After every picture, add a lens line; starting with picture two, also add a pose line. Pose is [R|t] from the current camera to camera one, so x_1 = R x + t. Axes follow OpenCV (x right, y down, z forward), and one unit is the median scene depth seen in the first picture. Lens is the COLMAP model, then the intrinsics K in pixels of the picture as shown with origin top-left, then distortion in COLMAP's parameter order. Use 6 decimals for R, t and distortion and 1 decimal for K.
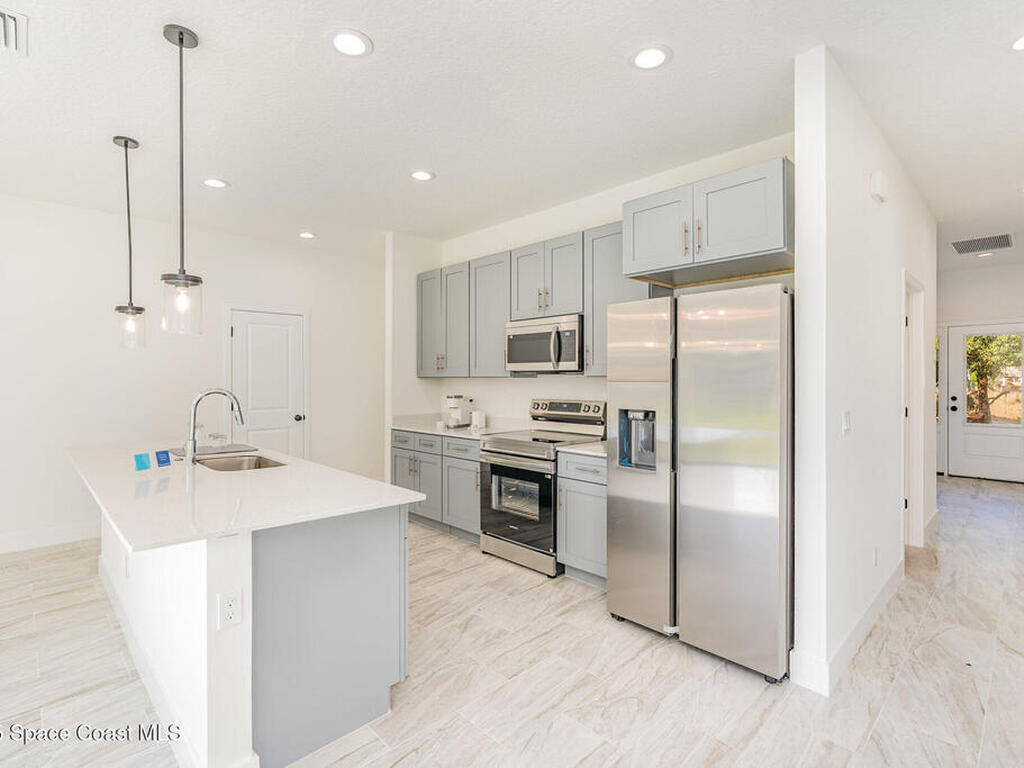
lens RADIAL K [[507.2, 0, 514.0], [0, 507.2, 374.8], [0, 0, 1]] dist [-0.001902, 0.000540]
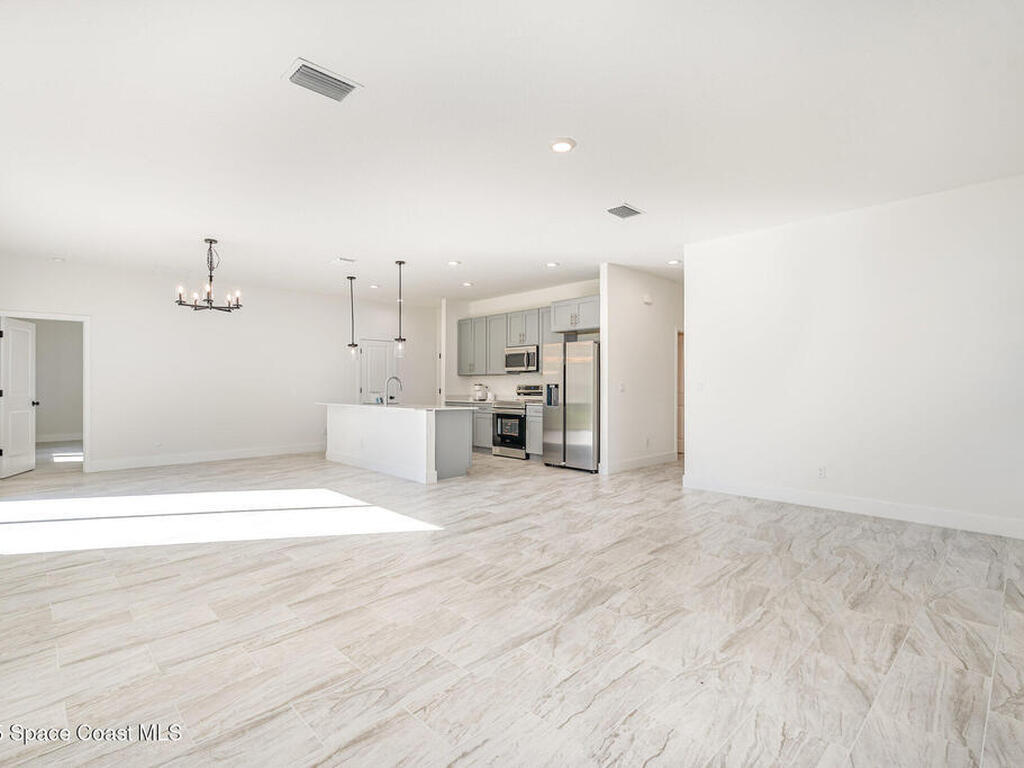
lens RADIAL K [[511.9, 0, 515.1], [0, 511.9, 388.4], [0, 0, 1]] dist [-0.008674, 0.000407]
pose [[0.999998, 0.001294, -0.001486, 0.033539], [-0.001273, 0.999904, 0.013806, 0.037605], [0.001504, -0.013804, 0.999904, -1.216313]]
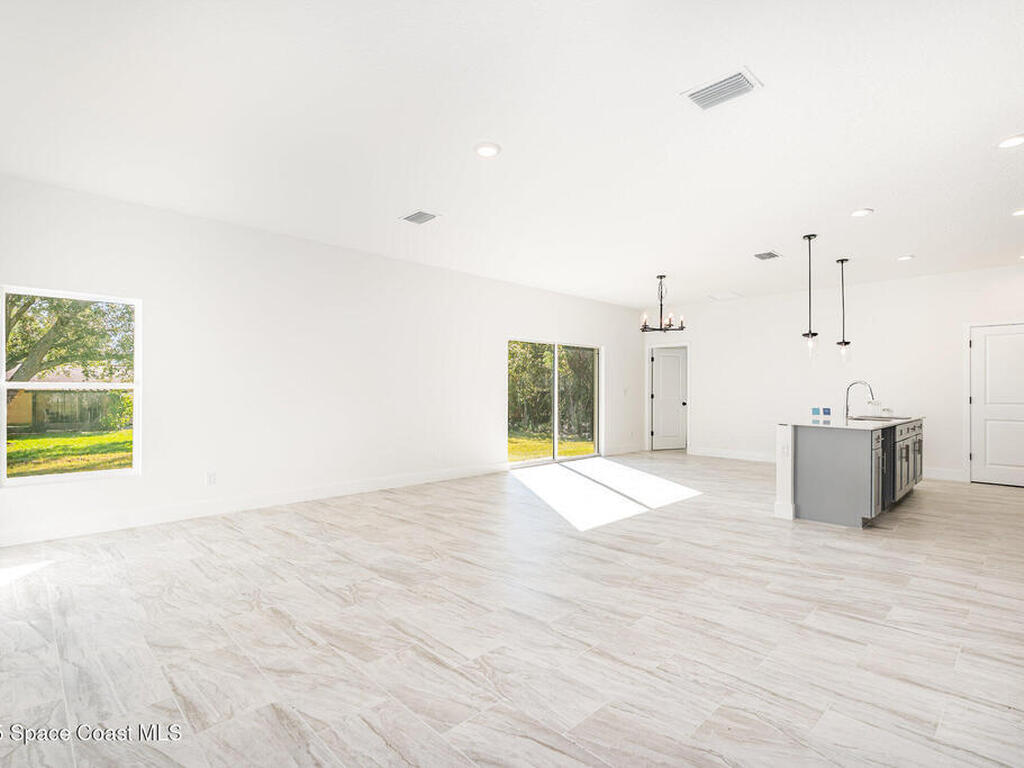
lens RADIAL K [[511.9, 0, 515.1], [0, 511.9, 388.4], [0, 0, 1]] dist [-0.008674, 0.000407]
pose [[-0.004951, -0.001844, -0.999986, 1.032884], [0.001796, 0.999997, -0.001853, 0.042010], [0.999986, -0.001805, -0.004948, -0.241347]]
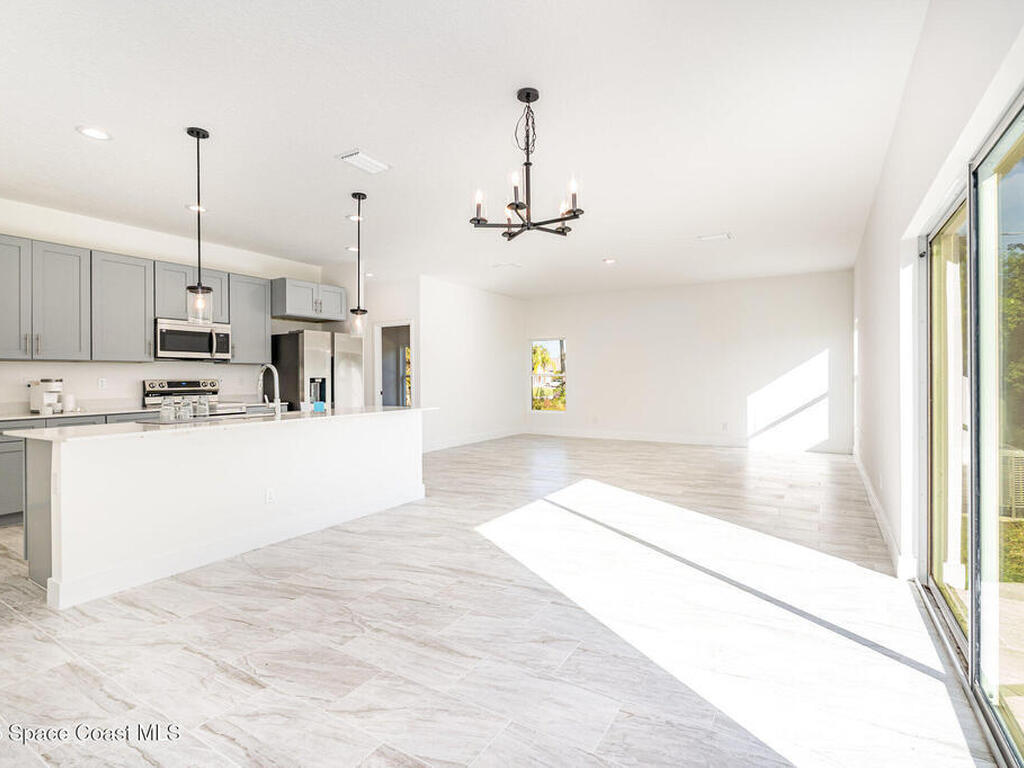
lens RADIAL K [[507.2, 0, 514.0], [0, 507.2, 374.8], [0, 0, 1]] dist [-0.001902, 0.000540]
pose [[-0.252120, 0.005308, 0.967681, -1.601034], [0.002374, 0.999985, -0.004867, 0.049394], [-0.967693, 0.001070, -0.252129, 0.507132]]
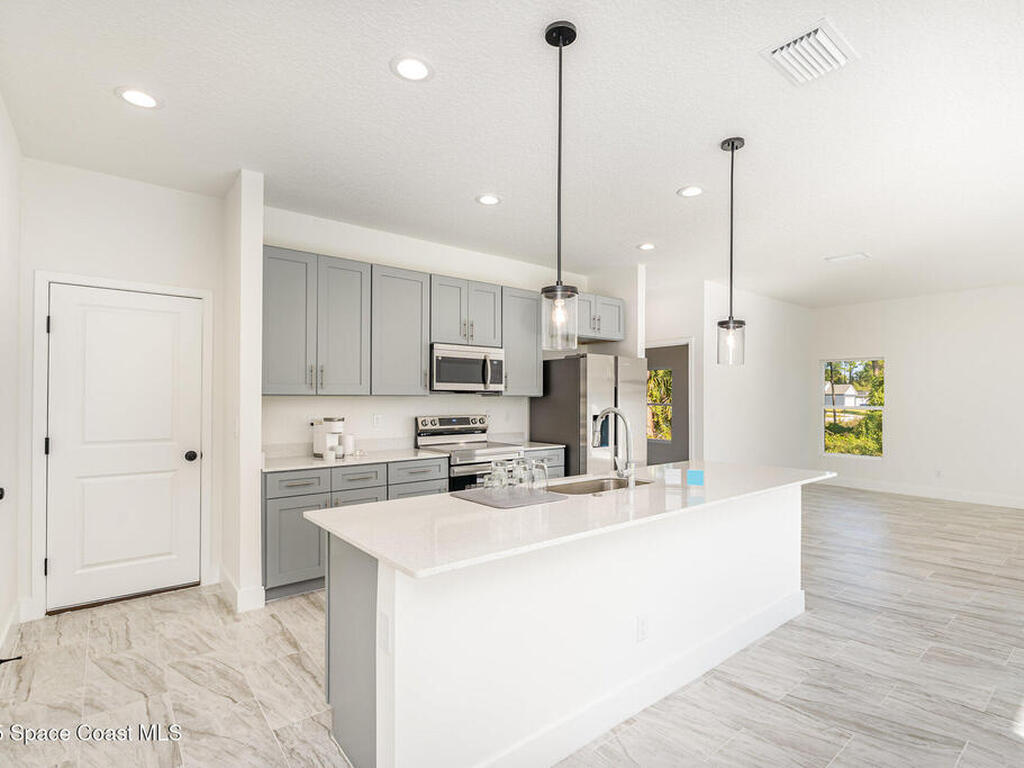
lens RADIAL K [[511.9, 0, 515.1], [0, 511.9, 388.4], [0, 0, 1]] dist [-0.008674, 0.000407]
pose [[0.093062, 0.017677, 0.995503, -1.153024], [-0.006136, 0.999834, -0.017180, 0.006695], [-0.995641, -0.004509, 0.093155, 0.808272]]
